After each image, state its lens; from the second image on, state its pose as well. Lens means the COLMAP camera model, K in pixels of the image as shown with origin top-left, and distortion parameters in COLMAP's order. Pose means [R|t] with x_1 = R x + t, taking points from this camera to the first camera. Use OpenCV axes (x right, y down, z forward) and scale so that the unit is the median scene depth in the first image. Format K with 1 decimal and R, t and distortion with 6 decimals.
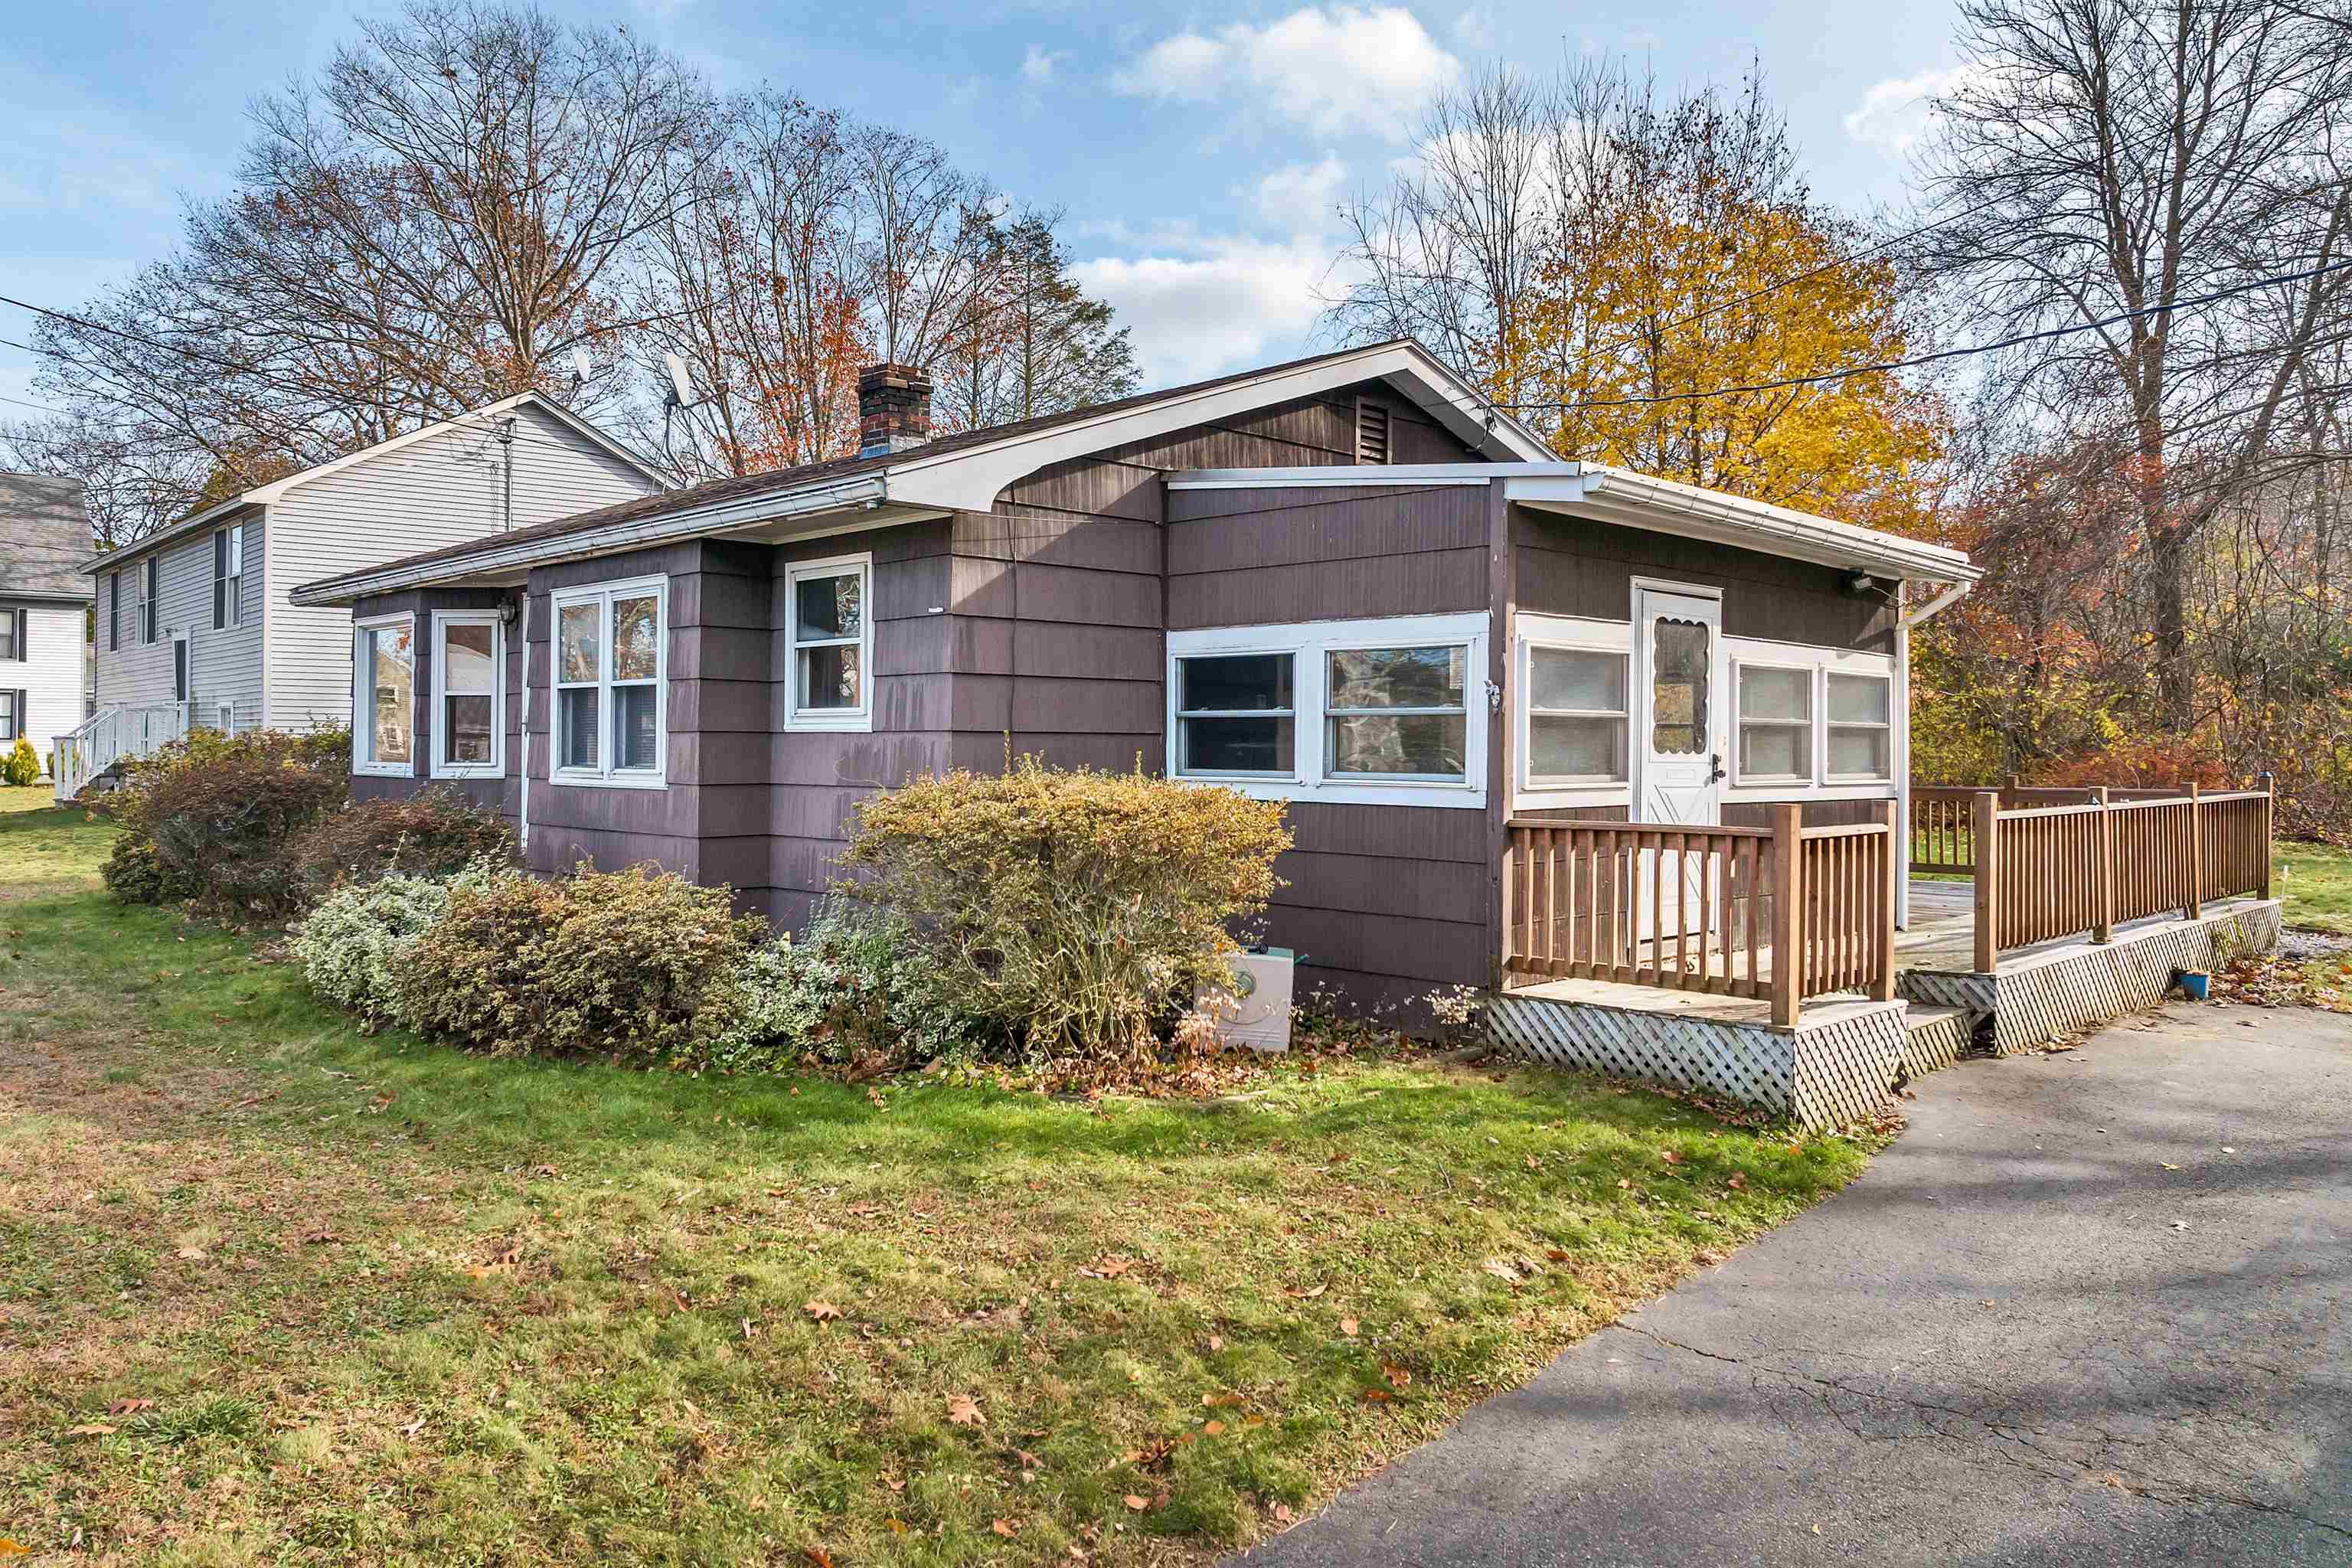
lens RADIAL K [[1704.5, 0, 1179.9], [0, 1704.5, 772.0], [0, 0, 1]] dist [-0.040752, 0.002601]
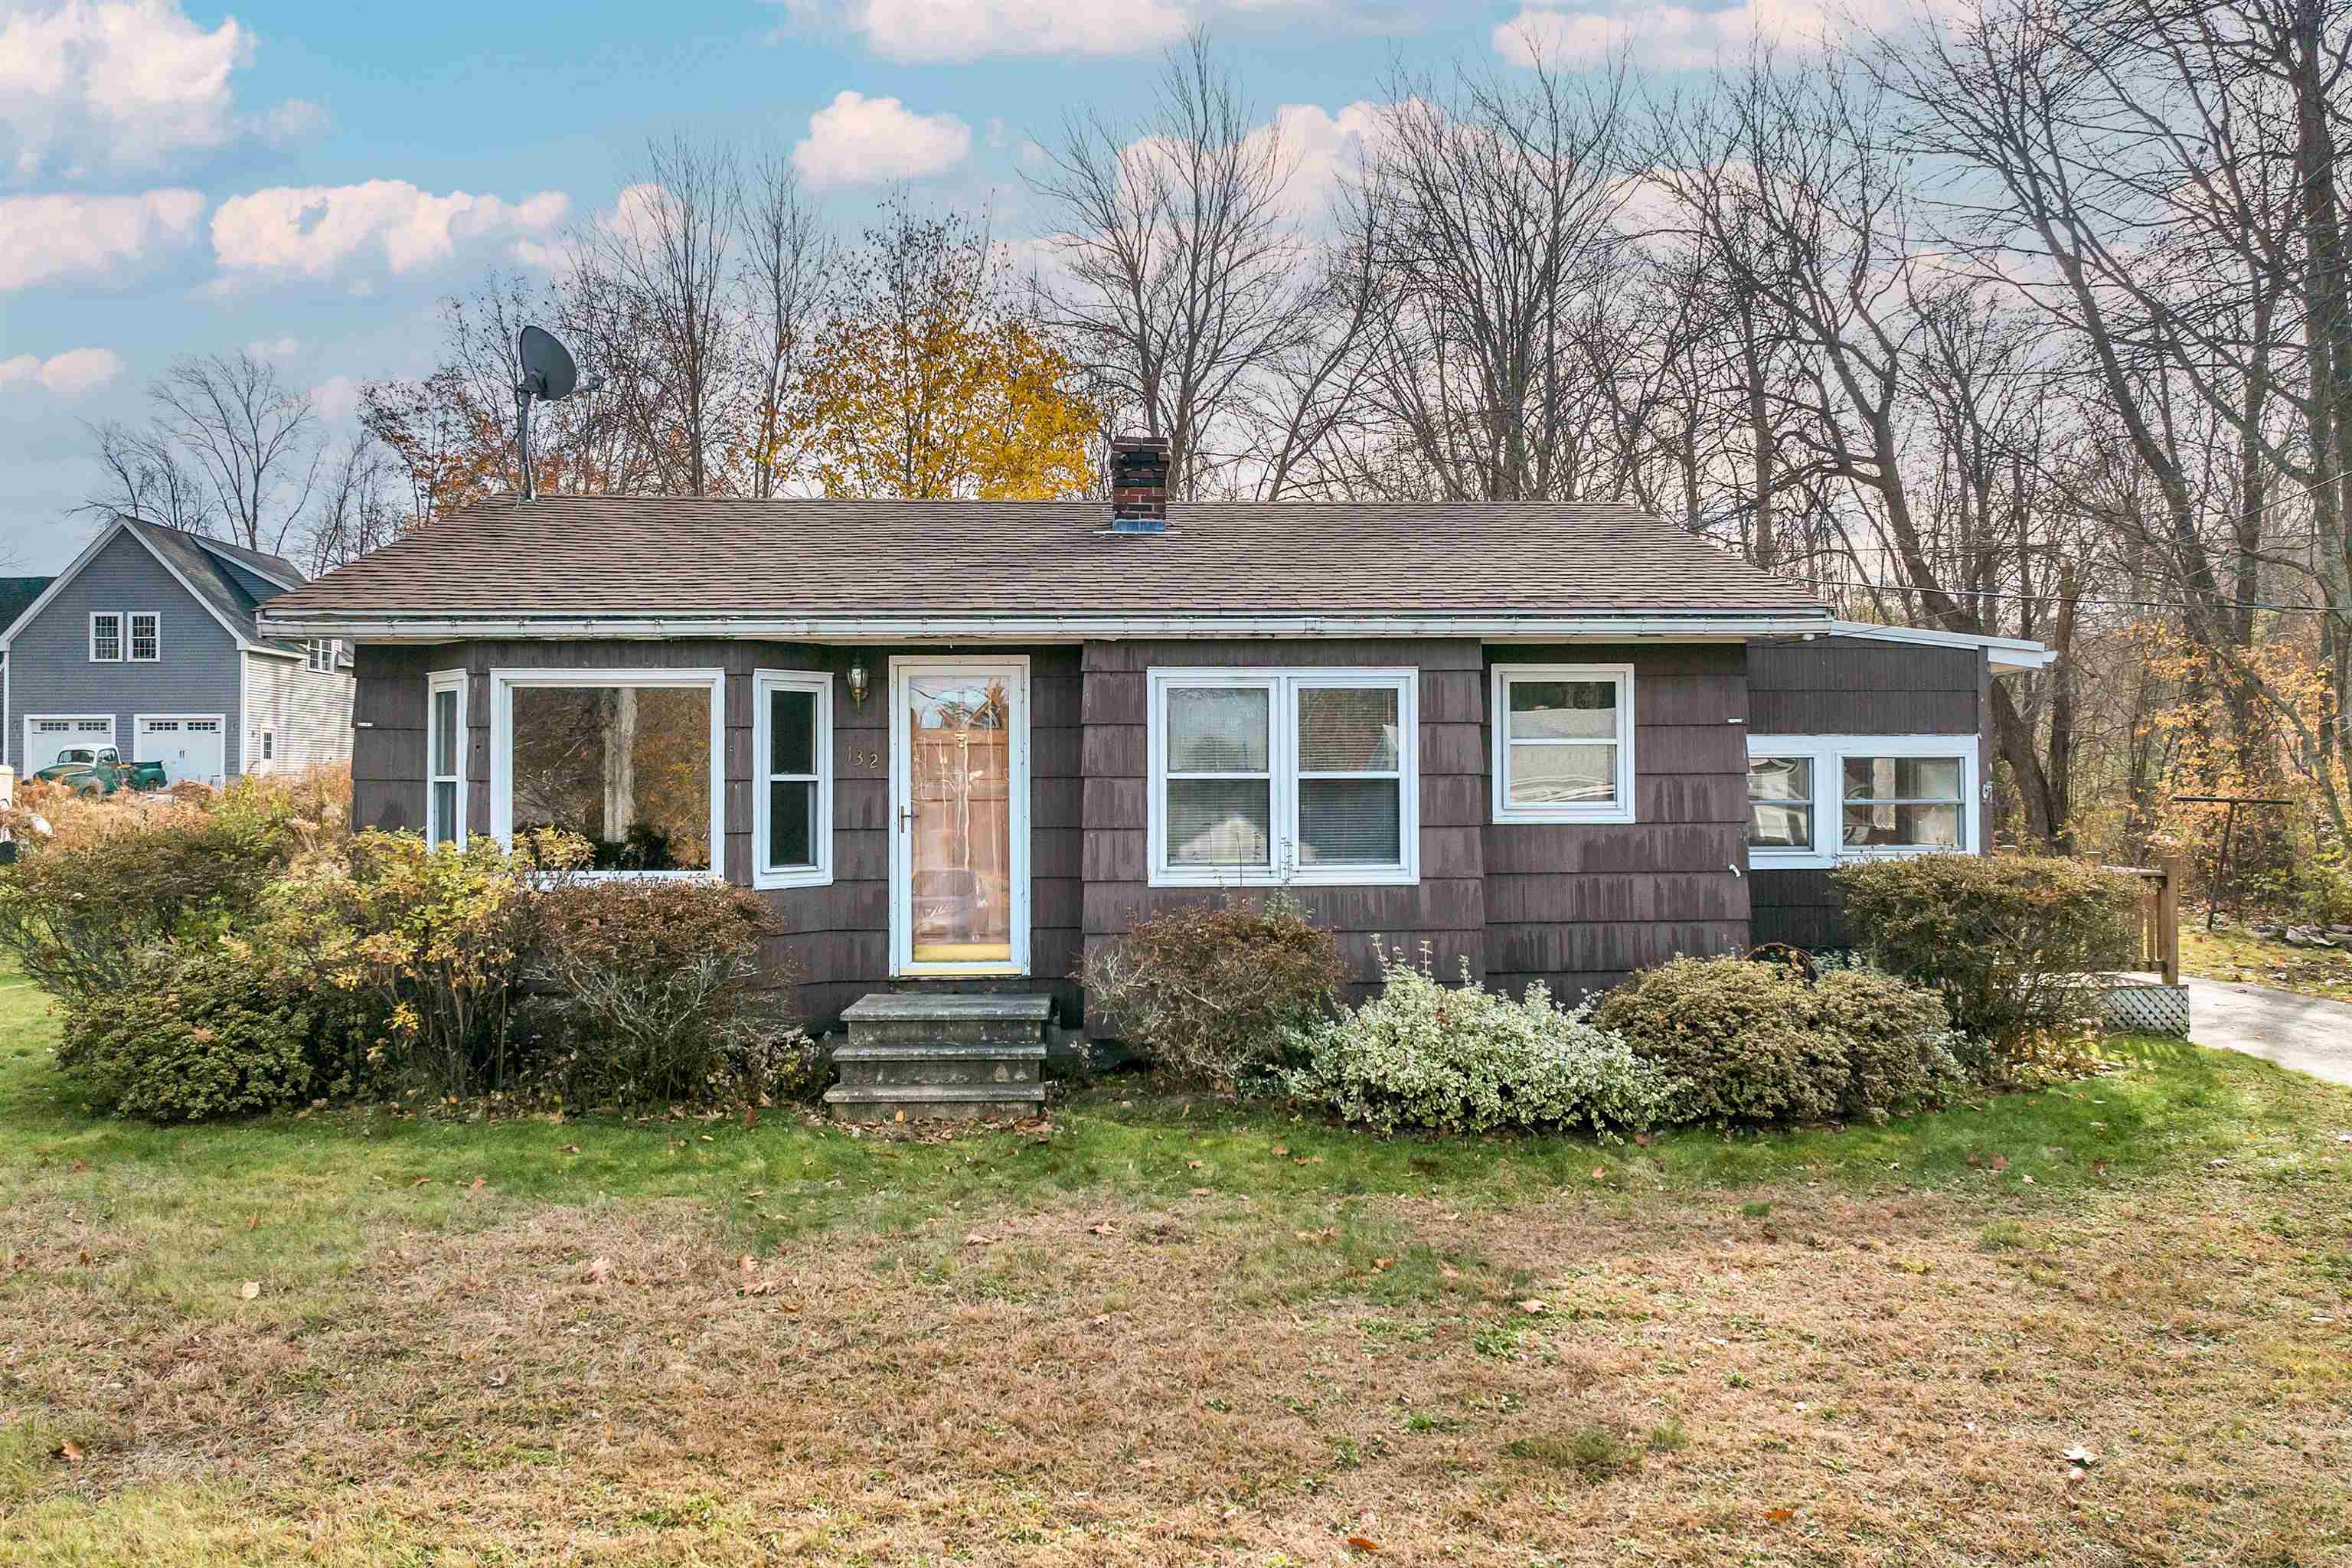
lens RADIAL K [[1704.5, 0, 1173.7], [0, 1704.5, 774.4], [0, 0, 1]] dist [-0.040752, 0.002601]
pose [[0.654493, 0.001601, 0.756067, -1.272257], [0.022306, 0.999522, -0.021426, -0.039313], [-0.755739, 0.030888, 0.654144, 0.508612]]
